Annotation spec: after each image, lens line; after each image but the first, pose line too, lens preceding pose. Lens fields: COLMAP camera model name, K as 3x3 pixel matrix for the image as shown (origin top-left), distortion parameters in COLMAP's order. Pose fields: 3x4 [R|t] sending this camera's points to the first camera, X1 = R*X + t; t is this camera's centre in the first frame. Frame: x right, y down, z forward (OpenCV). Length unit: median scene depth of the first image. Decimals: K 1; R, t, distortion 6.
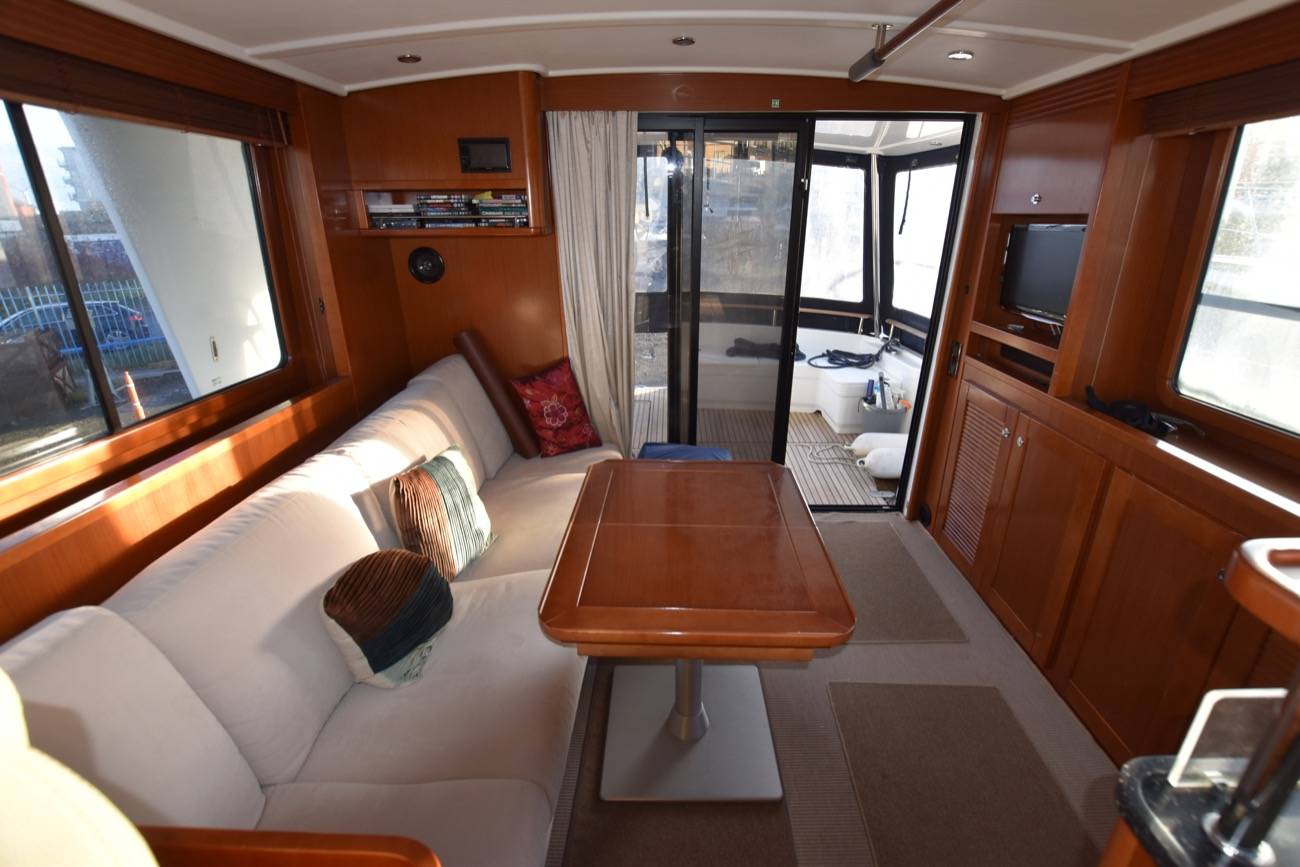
lens RADIAL K [[573.1, 0, 661.1], [0, 573.1, 433.5], [0, 0, 1]] dist [-0.035384, 0.007022]
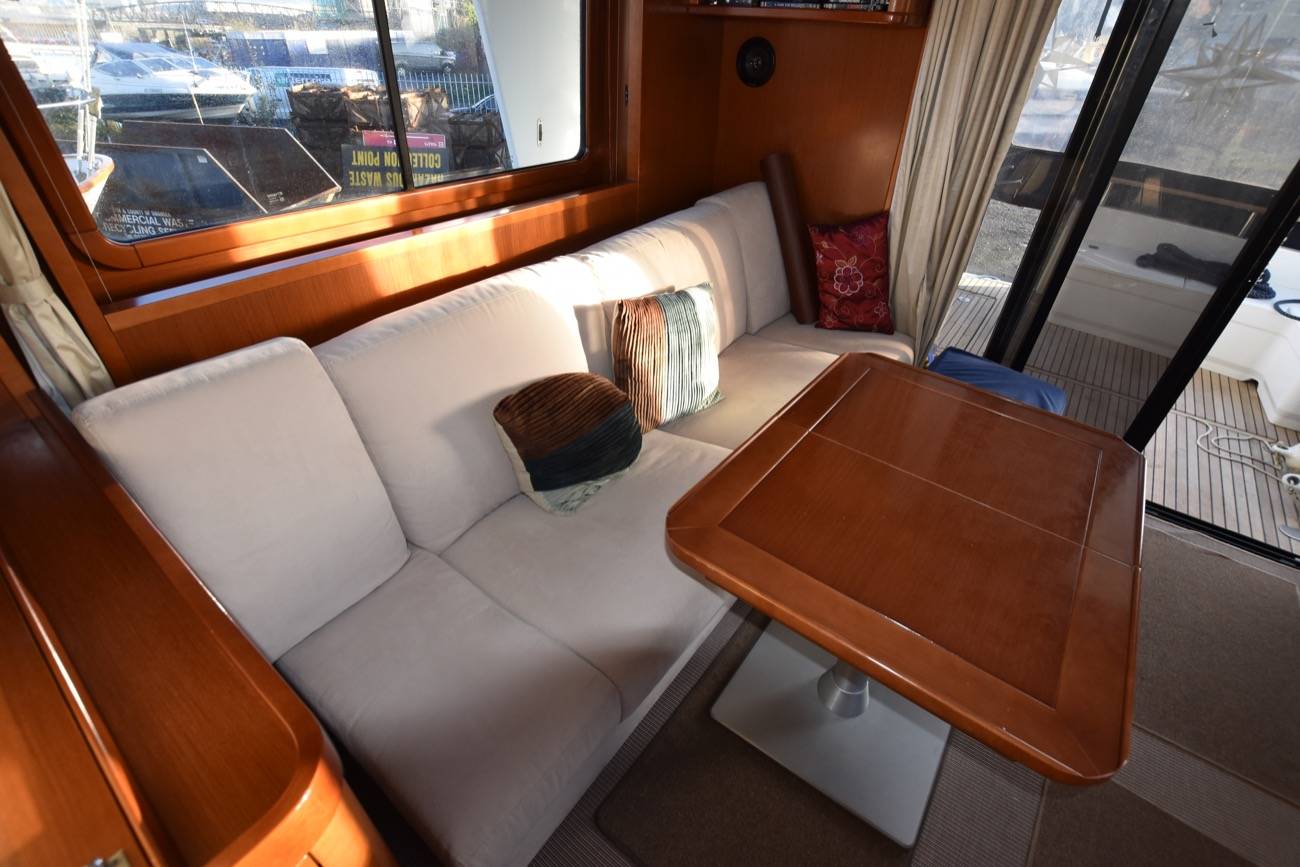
lens RADIAL K [[573.1, 0, 662.1], [0, 573.1, 433.2], [0, 0, 1]] dist [-0.035384, 0.007022]
pose [[0.815723, 0.366909, -0.447185, 0.049311], [-0.249016, 0.920524, 0.301042, -0.013032], [0.522099, -0.134211, 0.842259, 0.176083]]
